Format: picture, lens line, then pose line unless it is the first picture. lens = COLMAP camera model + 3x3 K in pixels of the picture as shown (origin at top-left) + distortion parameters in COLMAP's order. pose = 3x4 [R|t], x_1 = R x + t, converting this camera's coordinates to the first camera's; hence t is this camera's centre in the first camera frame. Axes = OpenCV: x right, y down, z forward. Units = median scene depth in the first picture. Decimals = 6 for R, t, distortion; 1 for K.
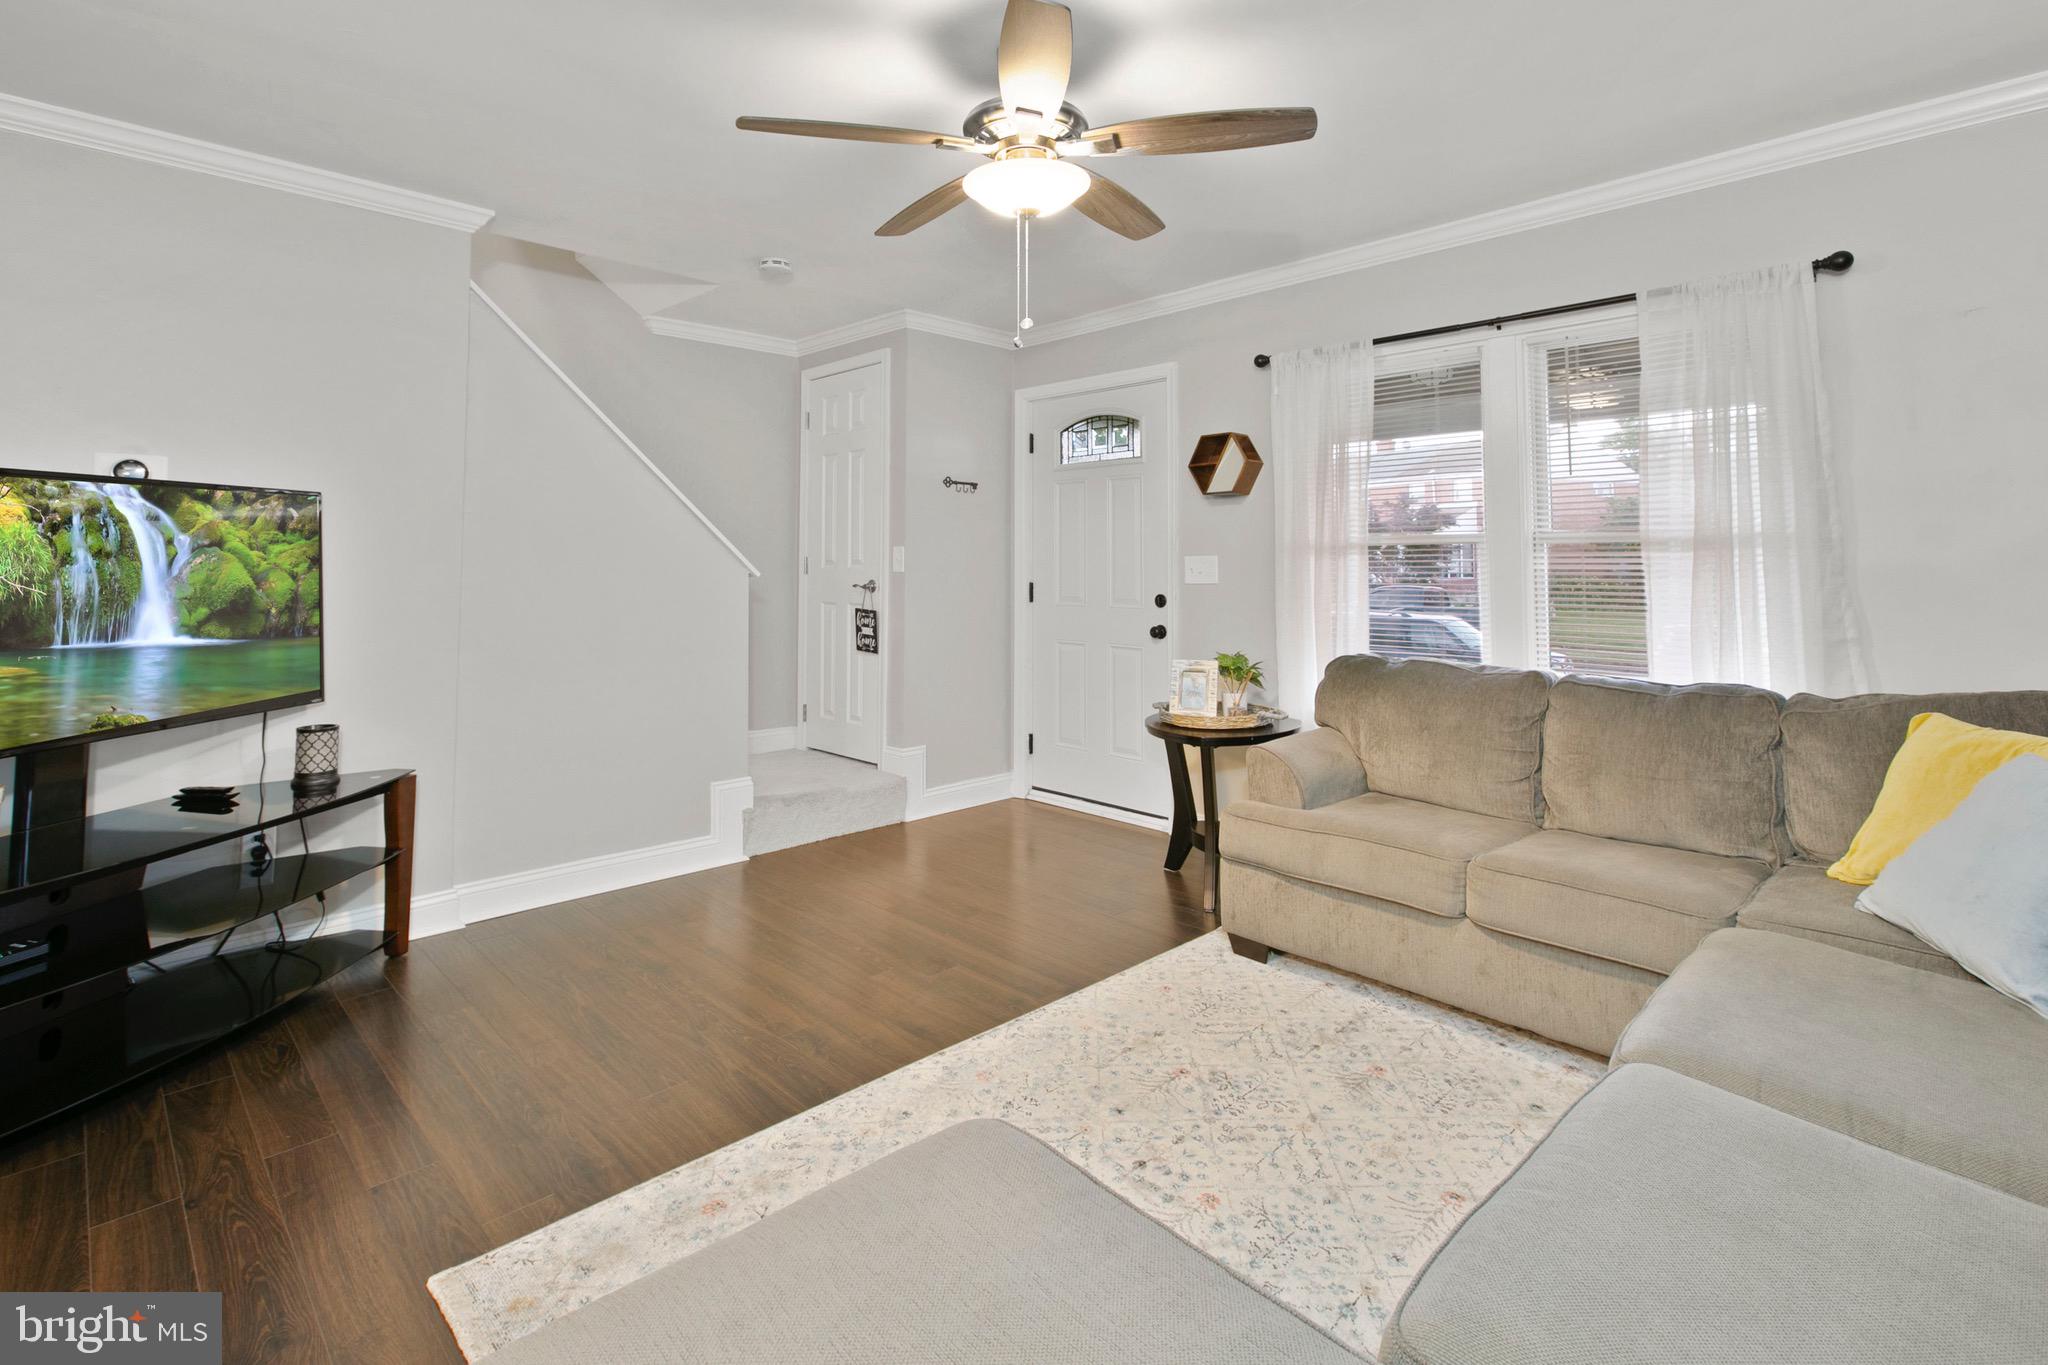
lens RADIAL K [[935.0, 0, 1027.5], [0, 935.0, 511.2], [0, 0, 1]] dist [0.000938, 0.000239]
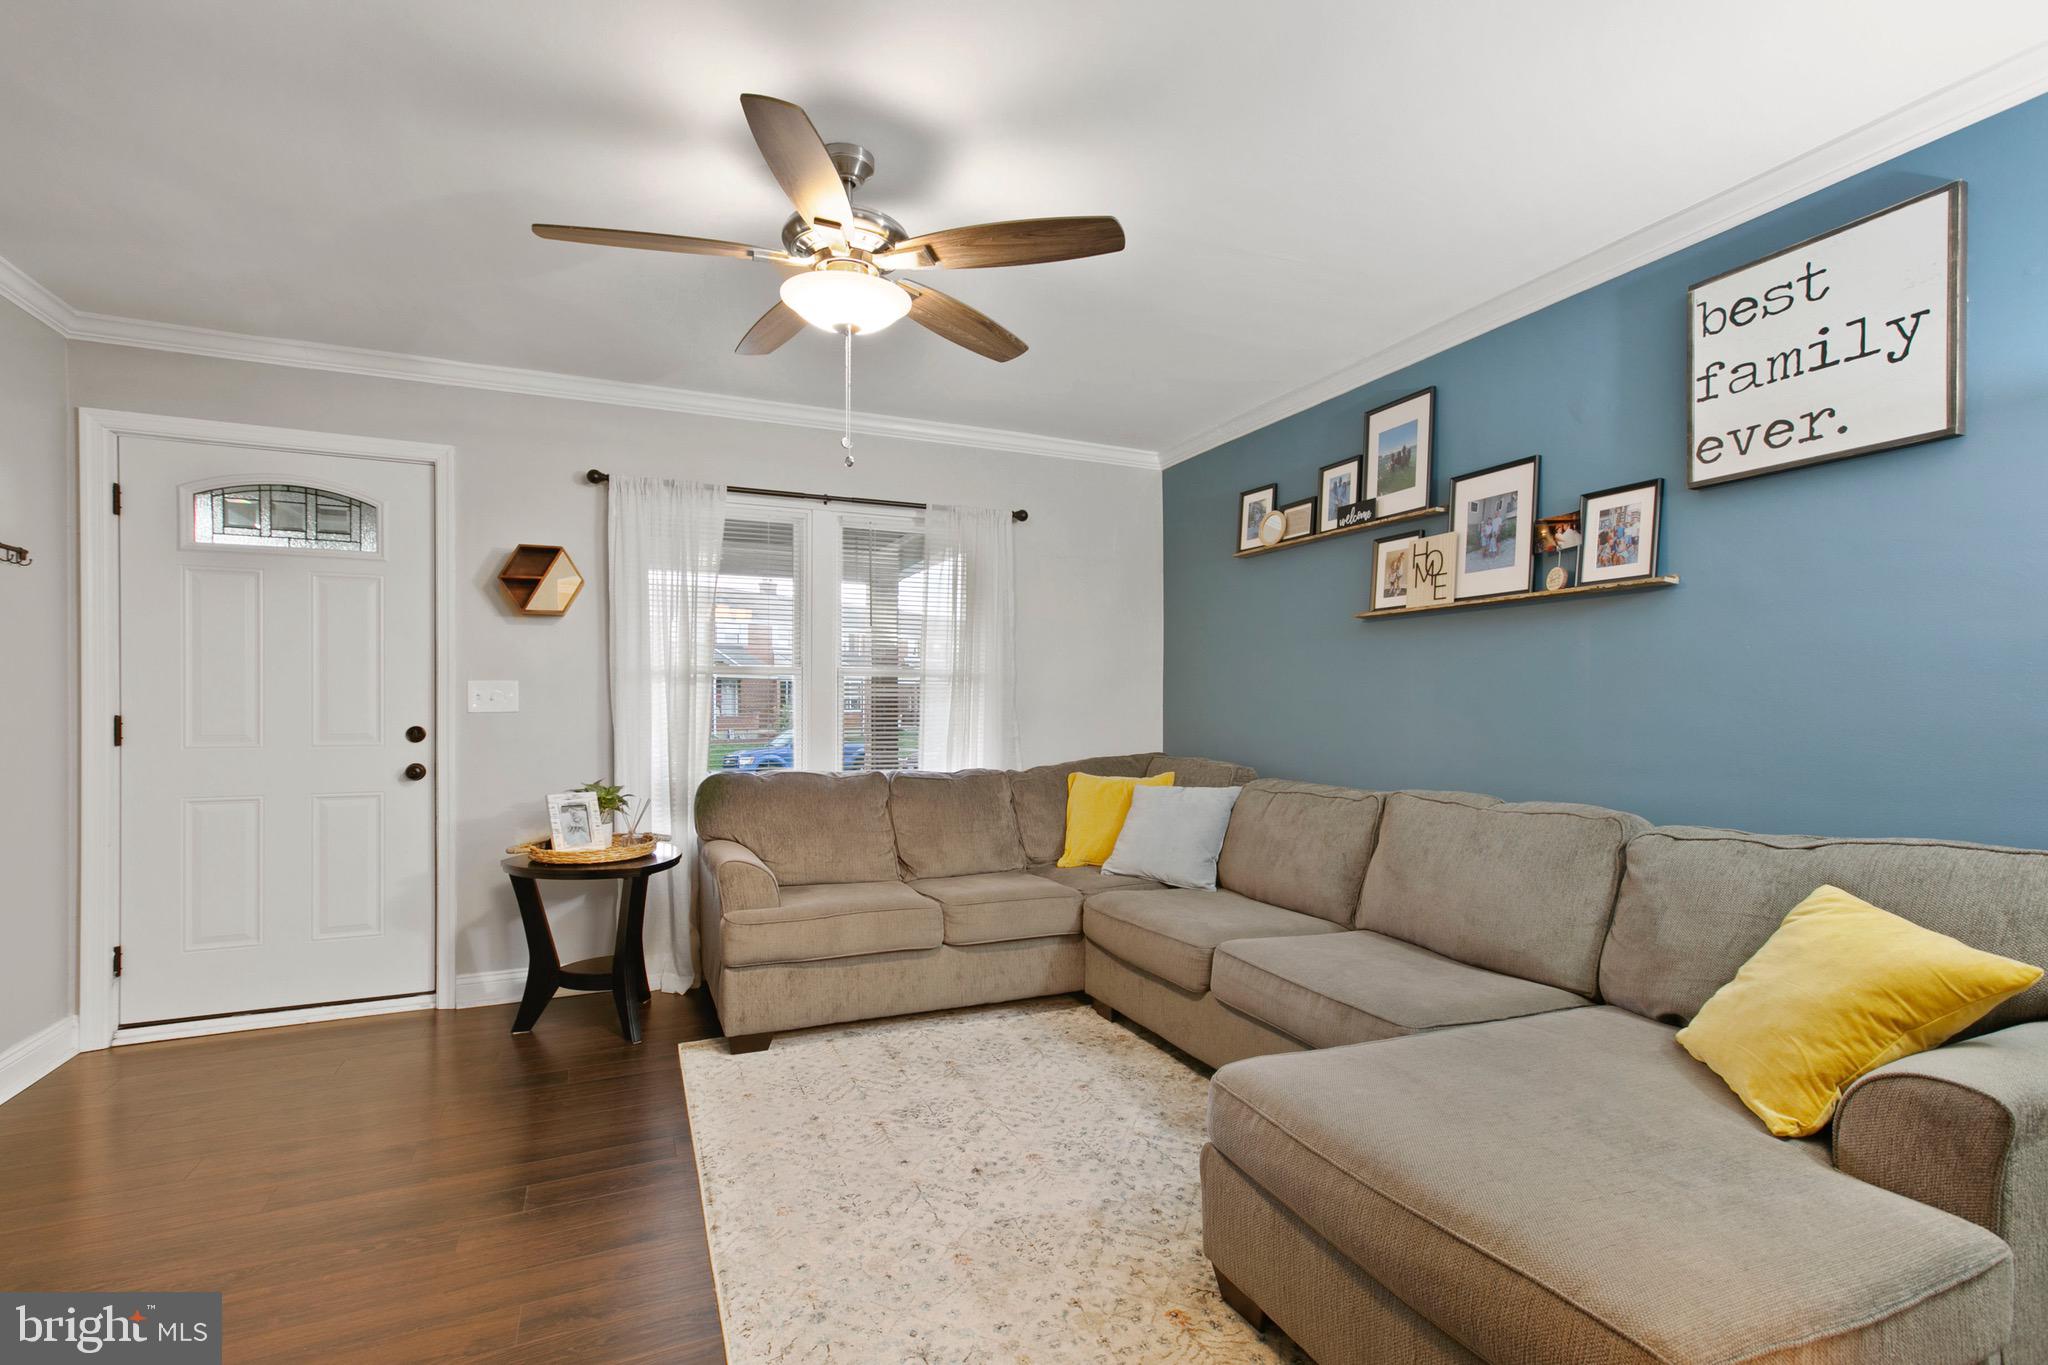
lens RADIAL K [[937.8, 0, 1019.1], [0, 937.8, 677.3], [0, 0, 1]] dist [-0.000967, 0.010440]
pose [[0.377605, 0.012723, 0.925879, -0.622944], [-0.060867, 0.998084, 0.011108, 0.008066], [-0.923964, -0.060550, 0.377656, 0.302130]]
